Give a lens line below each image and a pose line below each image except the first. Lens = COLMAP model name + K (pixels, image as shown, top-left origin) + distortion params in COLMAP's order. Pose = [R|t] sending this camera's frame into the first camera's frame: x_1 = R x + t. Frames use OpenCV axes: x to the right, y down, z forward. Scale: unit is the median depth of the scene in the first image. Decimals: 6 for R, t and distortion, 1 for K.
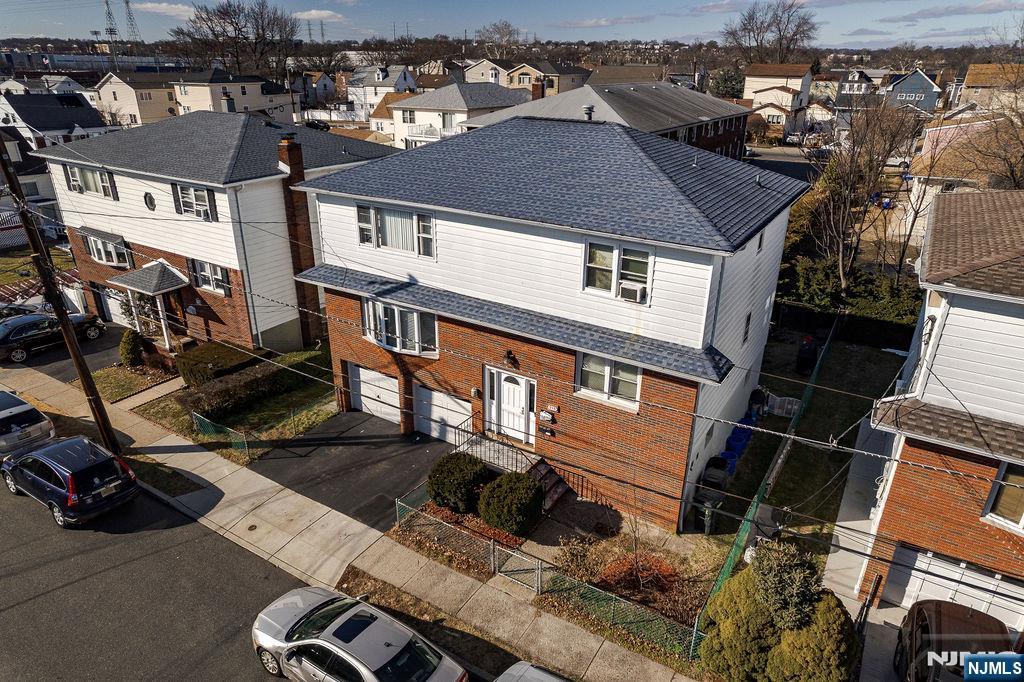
lens RADIAL K [[652.9, 0, 512.0], [0, 652.9, 340.1], [0, 0, 1]] dist [-0.050818, 0.052102]
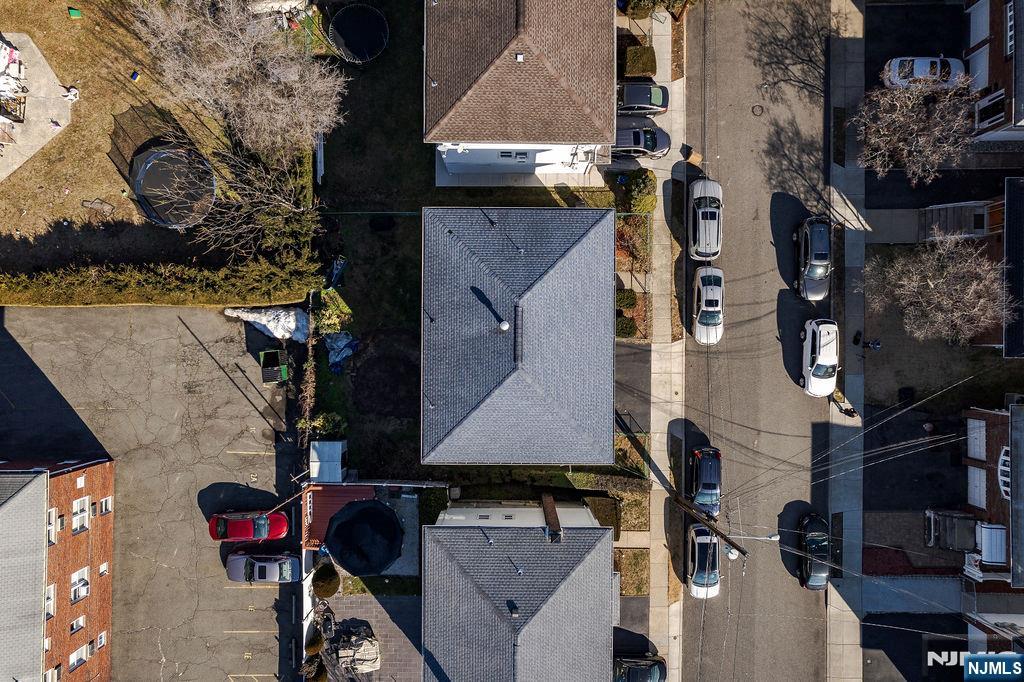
lens RADIAL K [[652.9, 0, 515.0], [0, 652.9, 339.5], [0, 0, 1]] dist [-0.050818, 0.052102]
pose [[-0.521245, -0.853398, 0.003823, 0.066497], [0.329898, -0.197362, 0.923155, -1.928929], [-0.787065, 0.482451, 0.384409, 0.409209]]
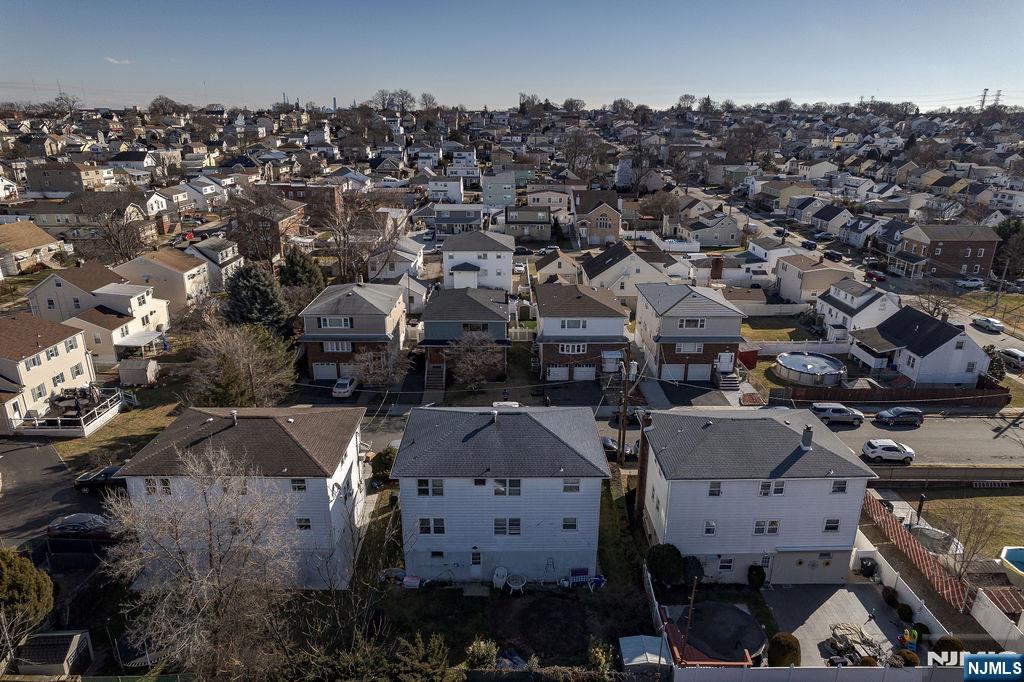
lens RADIAL K [[652.9, 0, 514.0], [0, 652.9, 337.5], [0, 0, 1]] dist [-0.050818, 0.052102]
pose [[-0.844522, 0.163238, -0.510035, 1.167291], [-0.217760, 0.765435, 0.605550, -1.958787], [0.489247, 0.622465, -0.610880, 2.307340]]
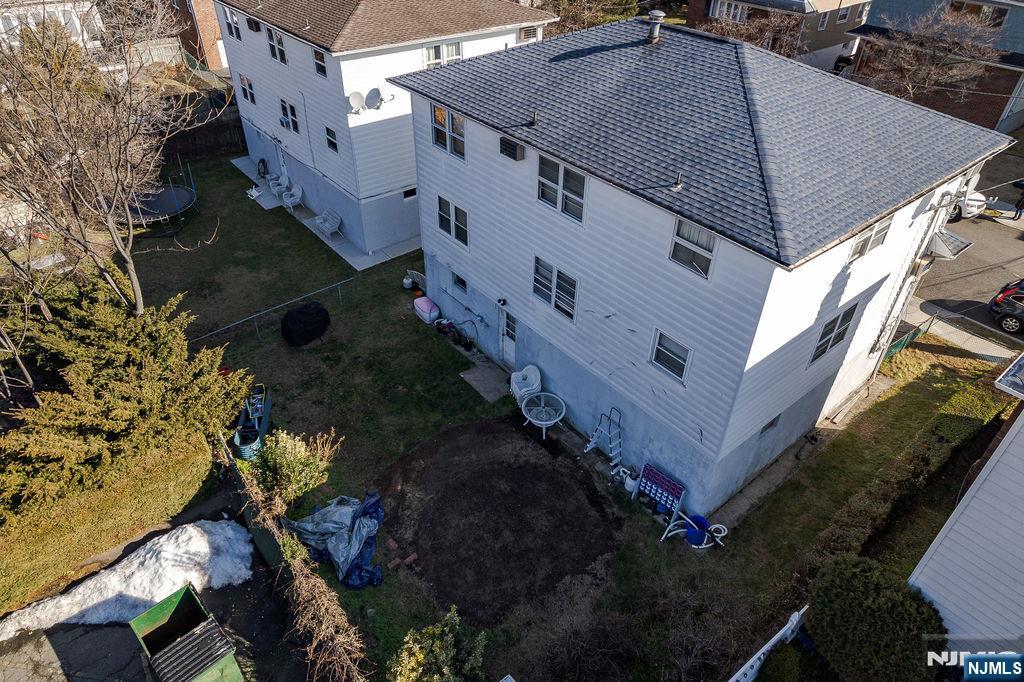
lens RADIAL K [[652.9, 0, 514.7], [0, 652.9, 344.1], [0, 0, 1]] dist [-0.050818, 0.052102]
pose [[-0.945004, -0.218206, 0.243627, -0.005584], [0.107034, 0.497548, 0.860807, -0.914348], [-0.309050, 0.839543, -0.446829, 1.858126]]
